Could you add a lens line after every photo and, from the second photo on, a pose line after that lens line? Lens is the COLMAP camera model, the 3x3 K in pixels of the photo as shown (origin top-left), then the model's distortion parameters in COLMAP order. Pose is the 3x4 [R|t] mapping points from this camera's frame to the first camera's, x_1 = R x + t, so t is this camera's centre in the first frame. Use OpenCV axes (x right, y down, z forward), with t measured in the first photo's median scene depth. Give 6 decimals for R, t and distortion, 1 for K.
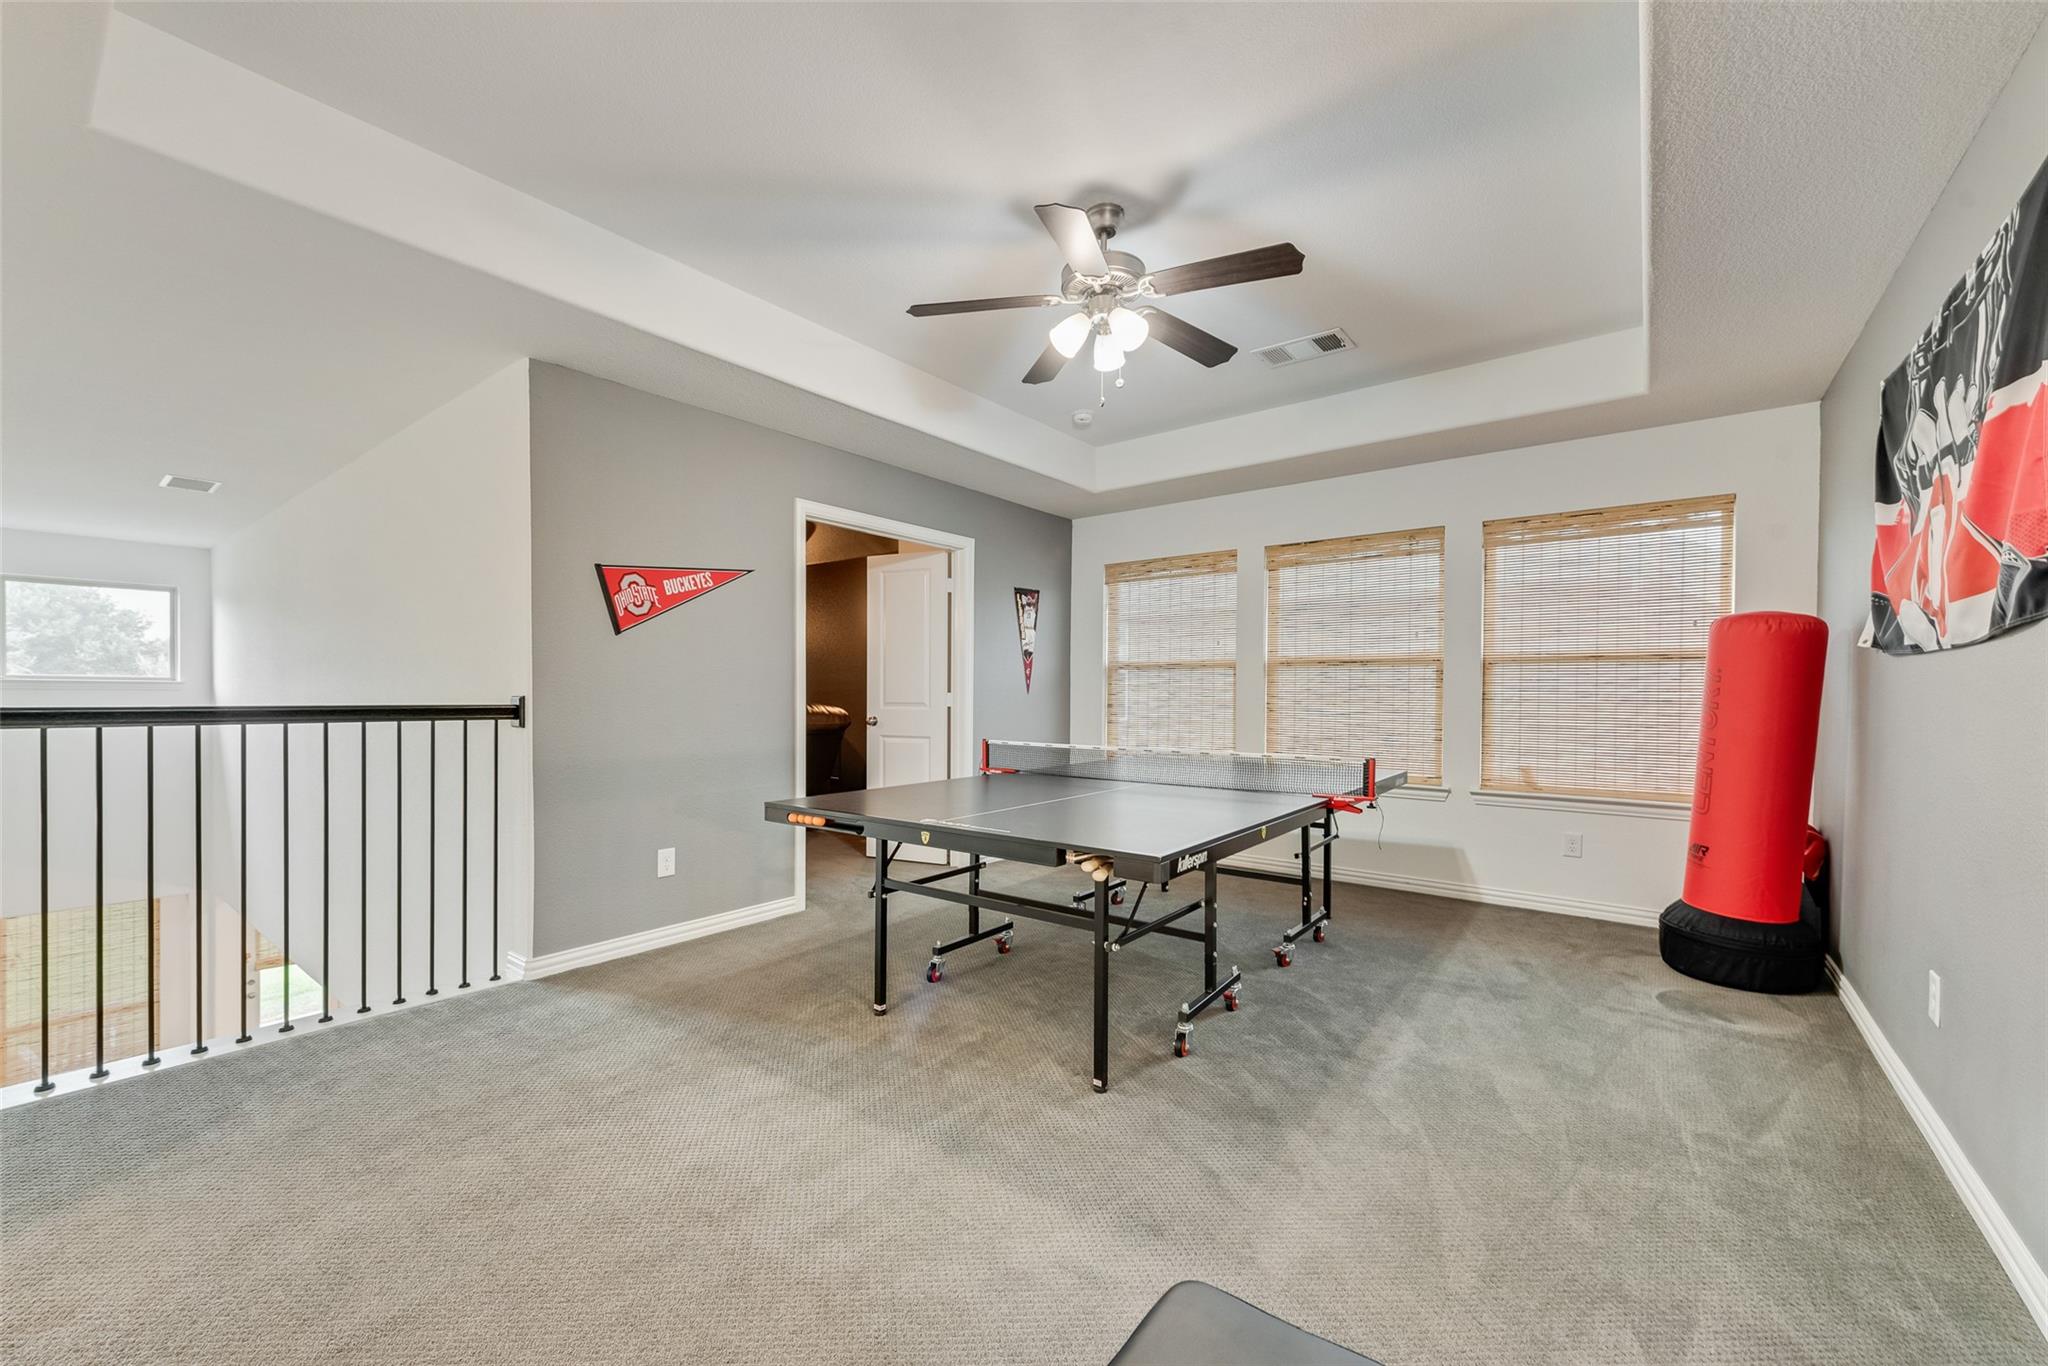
lens RADIAL K [[802.3, 0, 1010.1], [0, 802.3, 695.6], [0, 0, 1]] dist [0.011313, -0.001858]
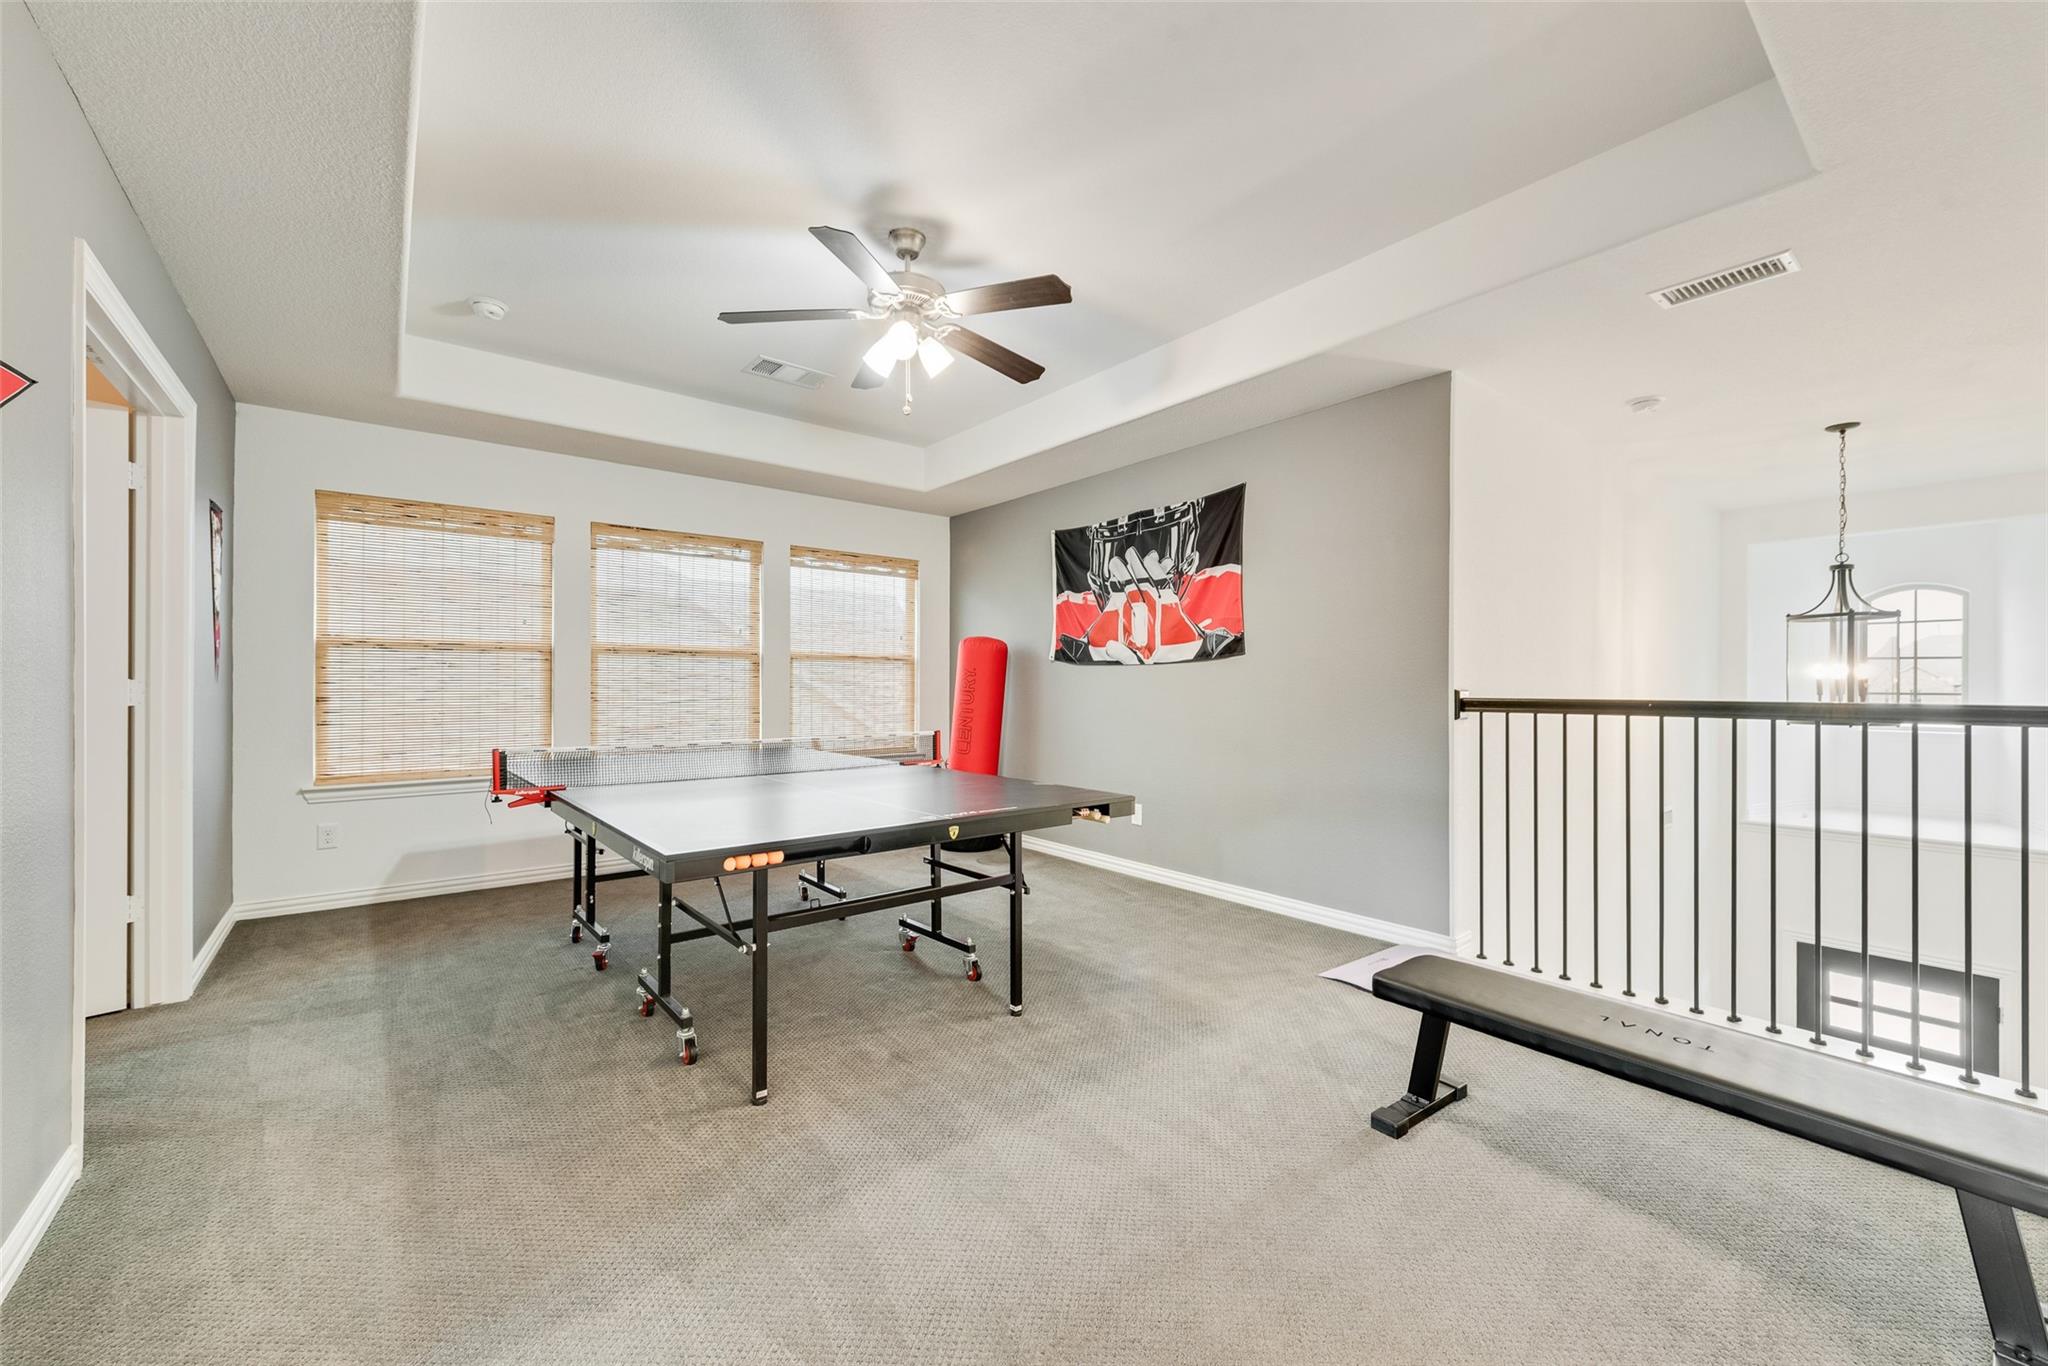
lens RADIAL K [[802.3, 0, 1008.0], [0, 802.3, 683.6], [0, 0, 1]] dist [0.011313, -0.001858]
pose [[0.237589, -0.000272, 0.971366, -0.497699], [-0.000097, 1.000000, 0.000304, -0.001222], [-0.971366, -0.000166, 0.237589, 0.343779]]
